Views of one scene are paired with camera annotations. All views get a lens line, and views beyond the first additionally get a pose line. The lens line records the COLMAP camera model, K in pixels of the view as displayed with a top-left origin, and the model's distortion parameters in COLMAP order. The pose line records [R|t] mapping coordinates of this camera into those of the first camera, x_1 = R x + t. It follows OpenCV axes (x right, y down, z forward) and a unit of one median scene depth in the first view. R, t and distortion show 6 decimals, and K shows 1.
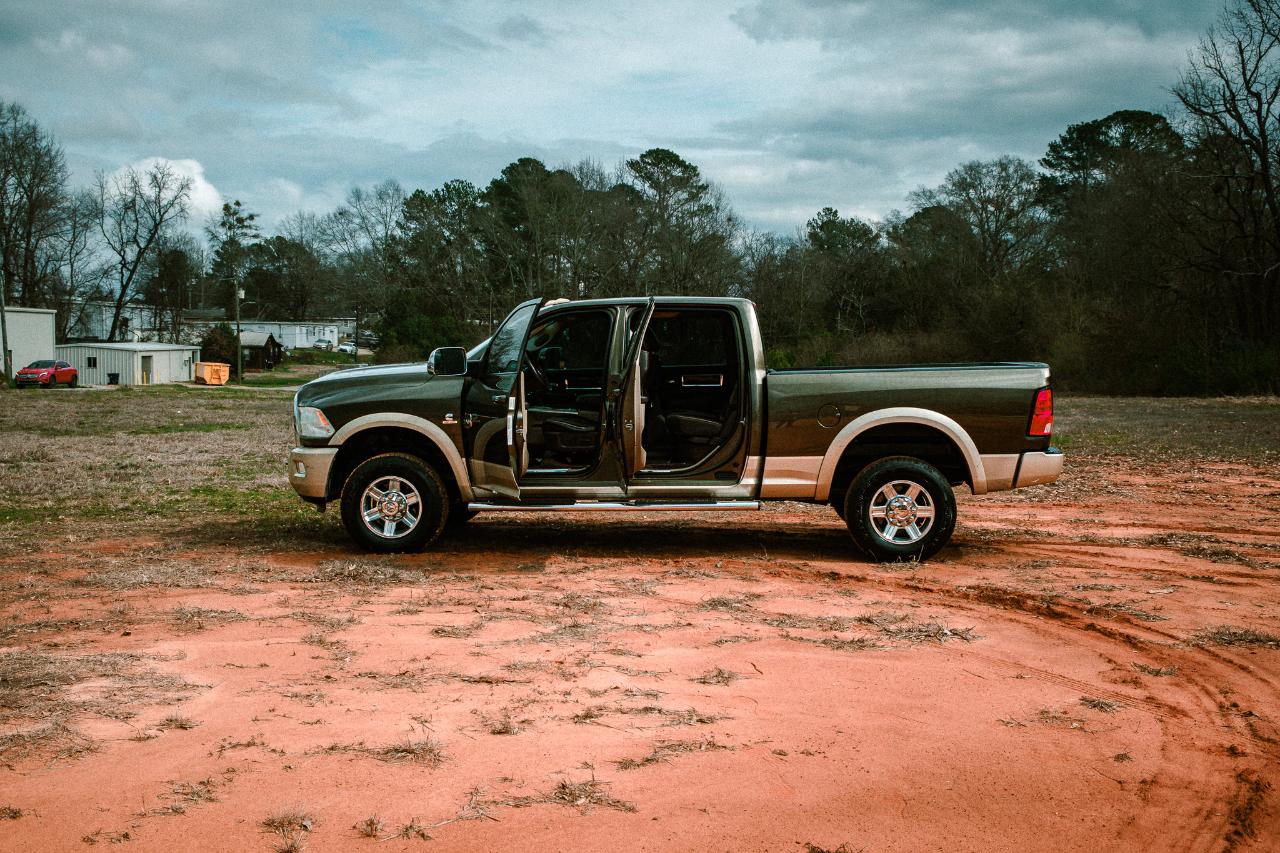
lens RADIAL K [[1745.6, 0, 640.0], [0, 1745.6, 426.5], [0, 0, 1]] dist [0.025111, -0.038324]
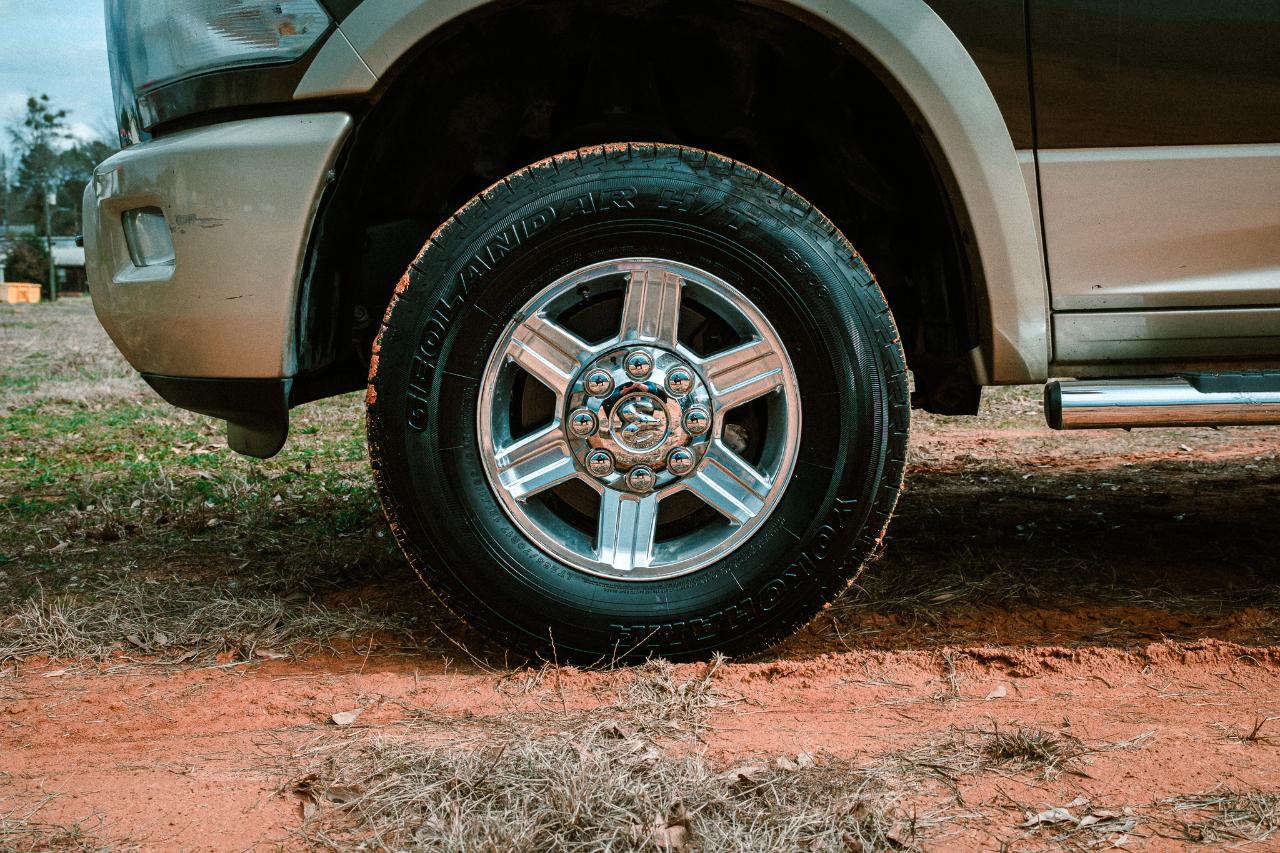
lens RADIAL K [[1774.3, 0, 640.0], [0, 1774.3, 426.5], [0, 0, 1]] dist [0.013893, -0.007290]
pose [[0.995837, -0.029463, 0.086261, -0.154485], [0.026253, 0.998929, 0.038107, 0.038223], [-0.087291, -0.035683, 0.995544, 0.781413]]
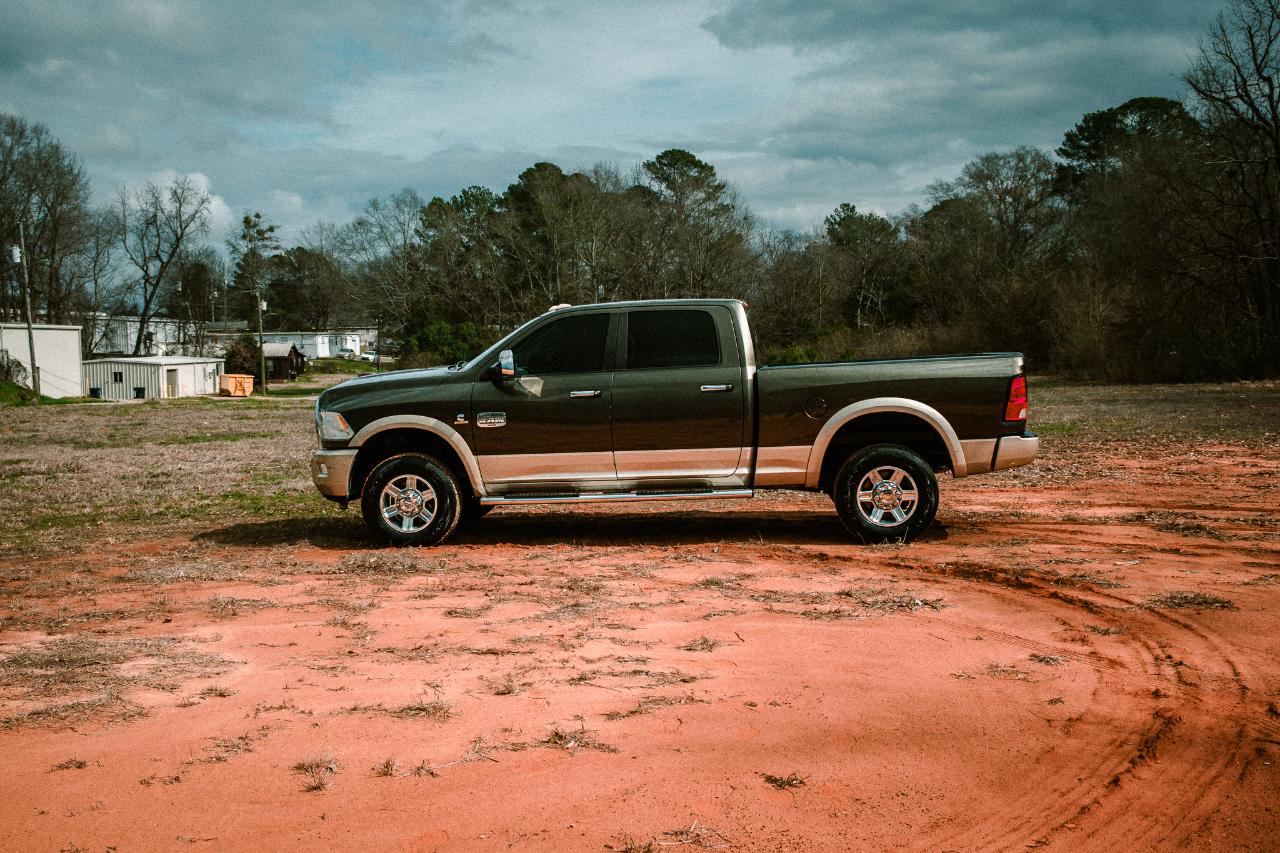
lens RADIAL K [[1759.0, 0, 640.0], [0, 1759.0, 426.5], [0, 0, 1]] dist [0.008330, 0.073720]
pose [[0.999549, -0.025884, -0.015212, 0.016000], [0.025871, 0.999665, -0.001056, 0.003691], [0.015235, 0.000662, 0.999884, -0.070413]]
